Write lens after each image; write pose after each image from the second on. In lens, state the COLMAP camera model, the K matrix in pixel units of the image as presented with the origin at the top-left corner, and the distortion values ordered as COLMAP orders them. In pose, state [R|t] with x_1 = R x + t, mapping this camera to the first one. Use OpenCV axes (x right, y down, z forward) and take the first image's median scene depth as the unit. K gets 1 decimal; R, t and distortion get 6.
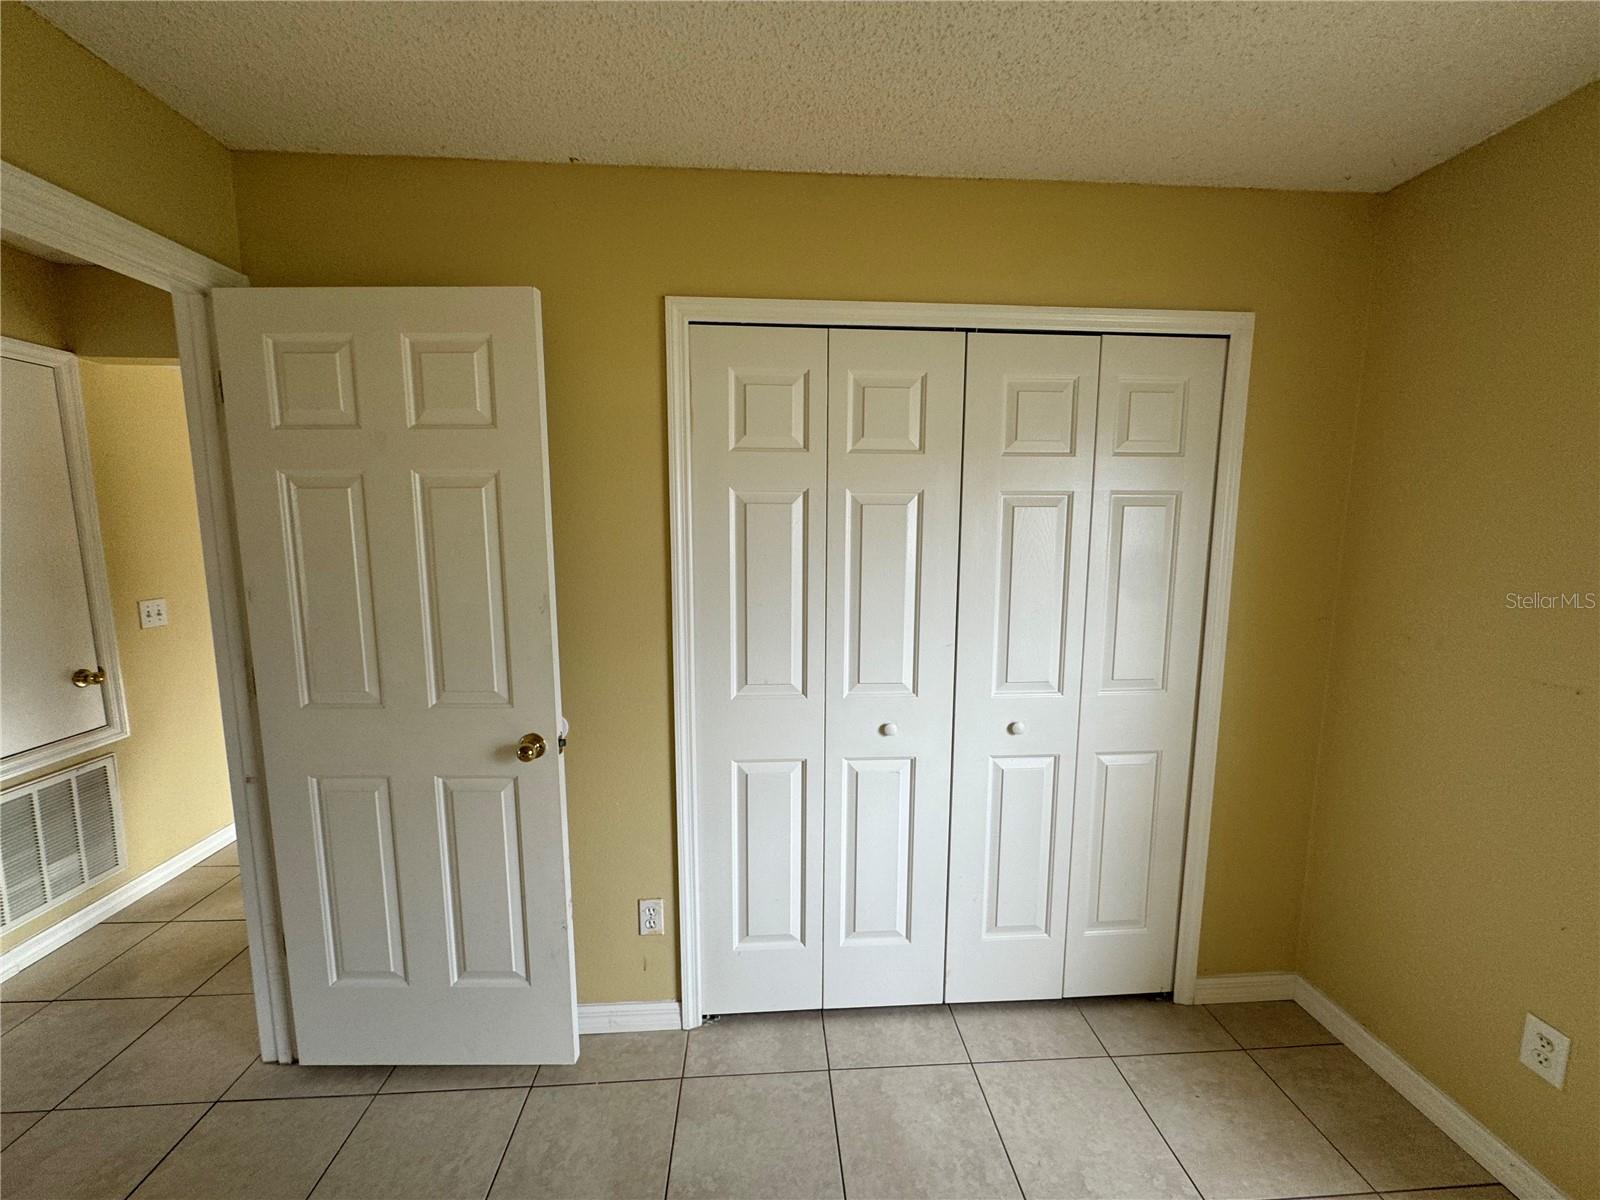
lens RADIAL K [[636.2, 0, 801.3], [0, 636.2, 605.2], [0, 0, 1]] dist [-0.002997, 0.000013]
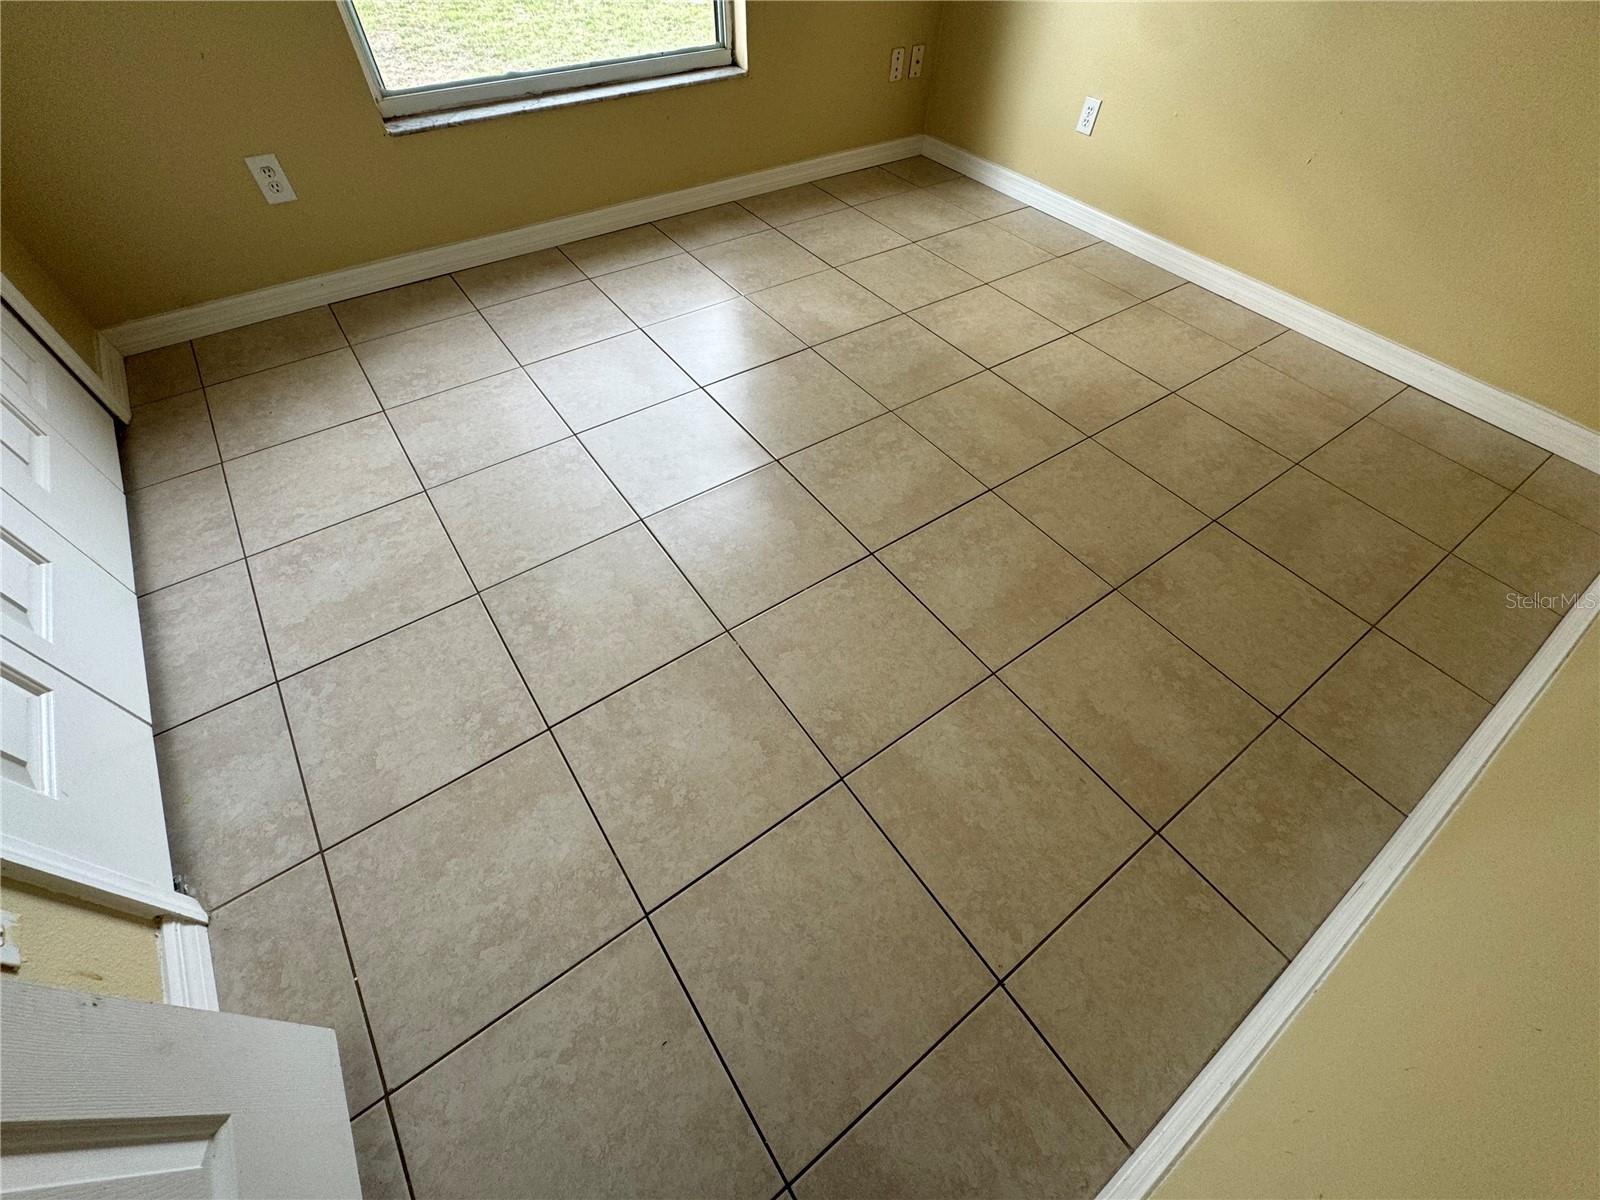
lens RADIAL K [[643.4, 0, 798.0], [0, 643.4, 603.8], [0, 0, 1]] dist [-0.003583, 0.000088]
pose [[-0.524519, -0.684586, 0.506183, -0.592017], [0.074934, 0.555104, 0.828399, 0.127249], [-0.848095, 0.472442, -0.239864, 0.651247]]
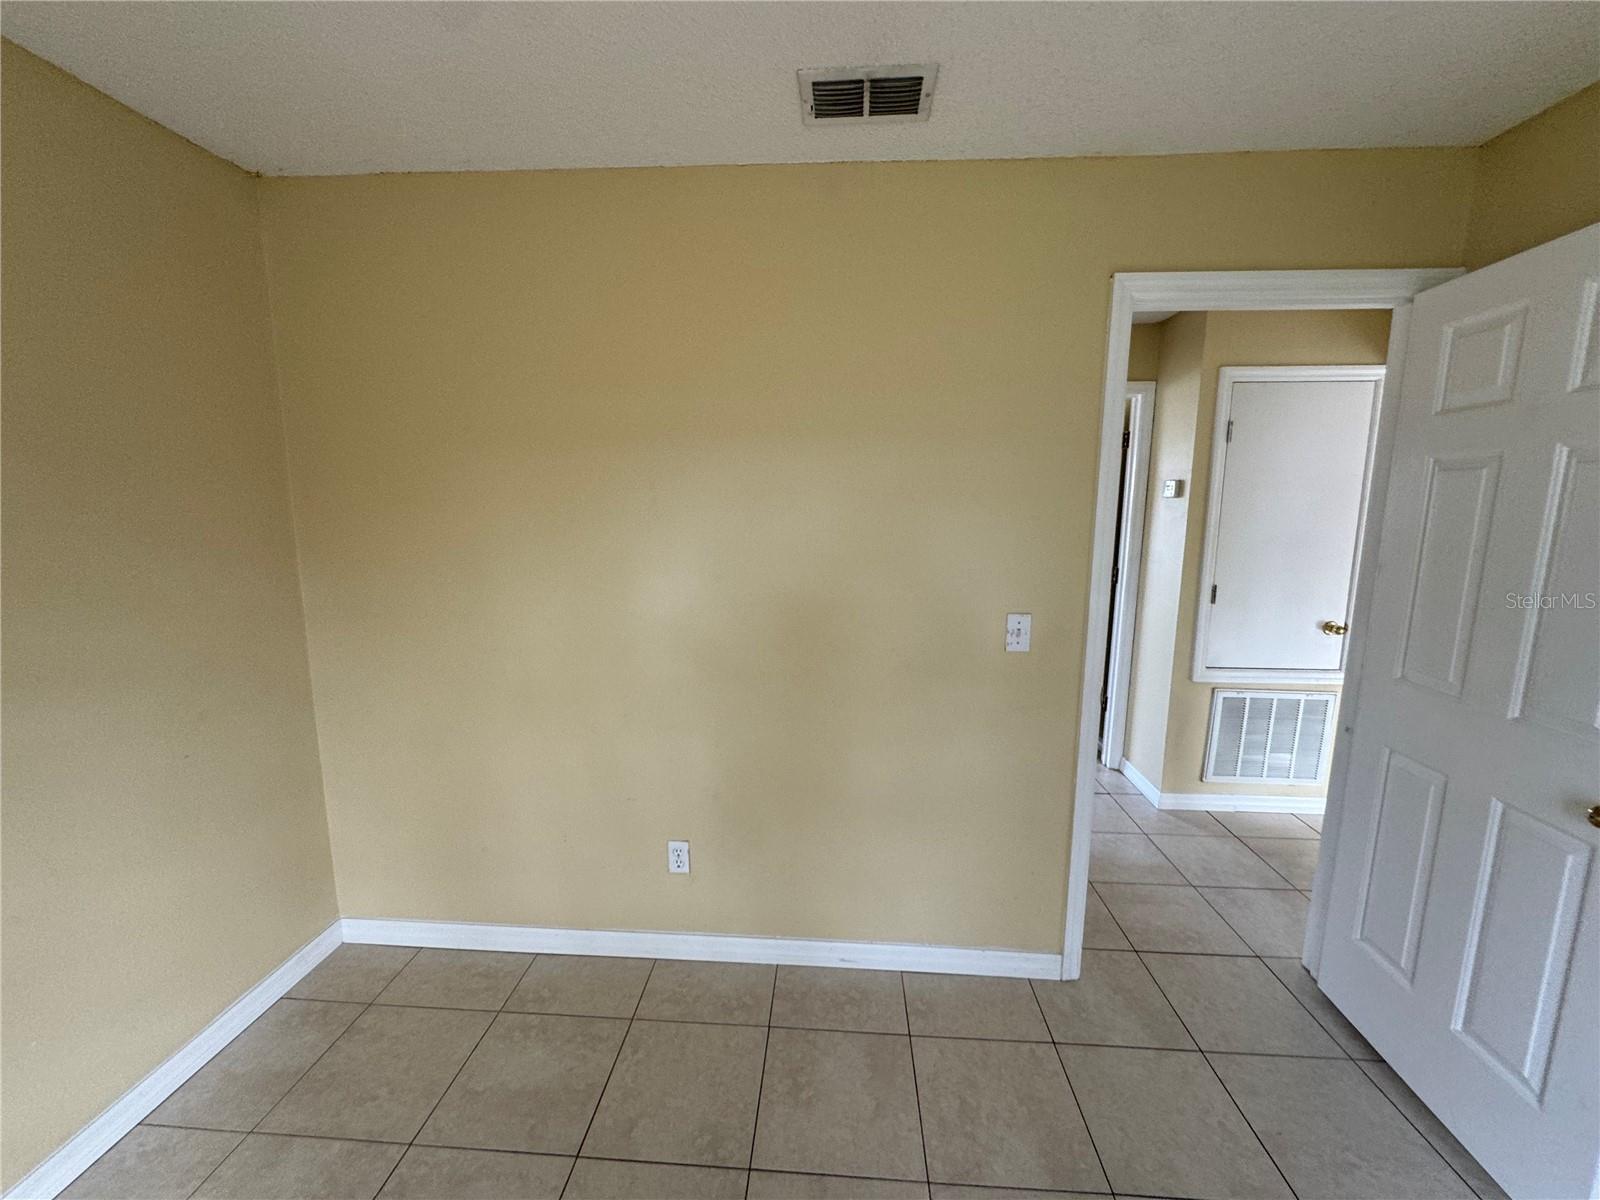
lens RADIAL K [[643.4, 0, 798.0], [0, 643.4, 603.8], [0, 0, 1]] dist [-0.003583, 0.000088]
pose [[-0.130198, 0.150512, -0.979997, 0.354916], [-0.127901, 0.977603, 0.167136, -0.015193], [0.983204, 0.147103, -0.108032, 0.110394]]
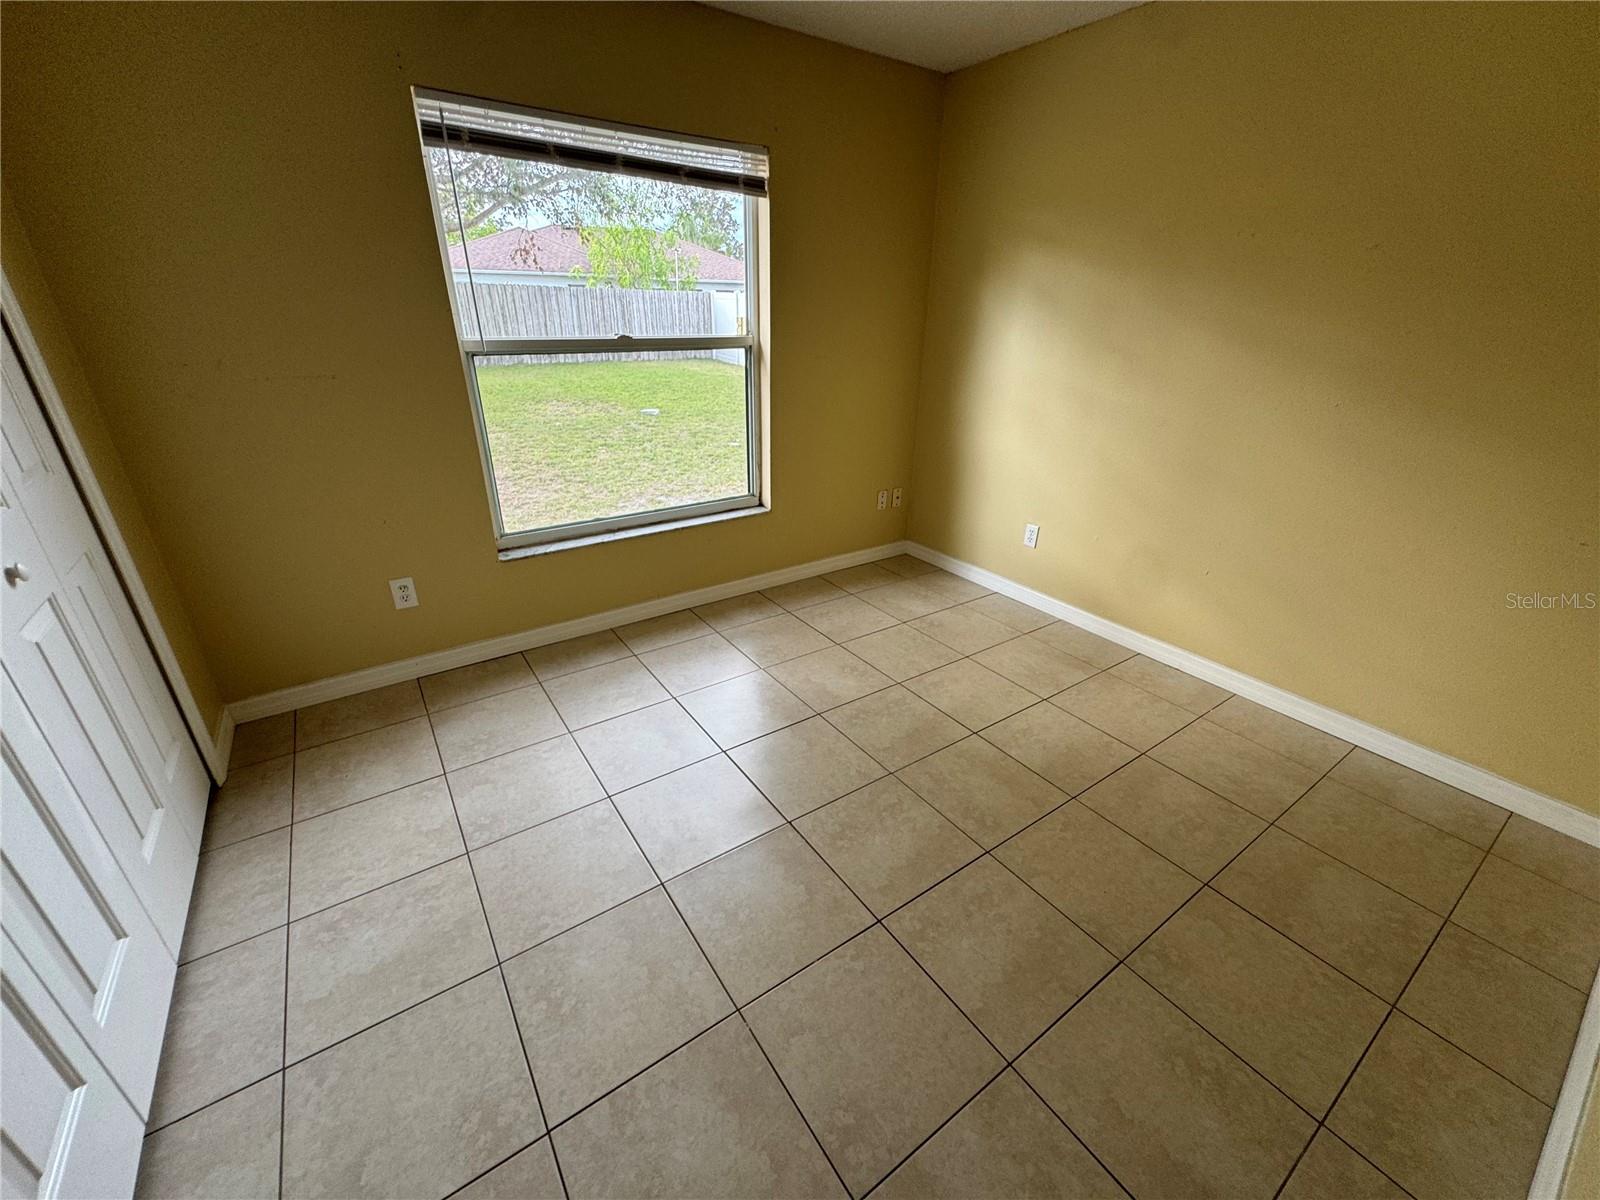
lens RADIAL K [[643.4, 0, 798.0], [0, 643.4, 603.8], [0, 0, 1]] dist [-0.003583, 0.000088]
pose [[-0.512083, -0.368522, 0.775862, -0.638954], [0.088354, 0.875892, 0.474350, -0.018957], [-0.854380, 0.311457, -0.415969, 0.661985]]
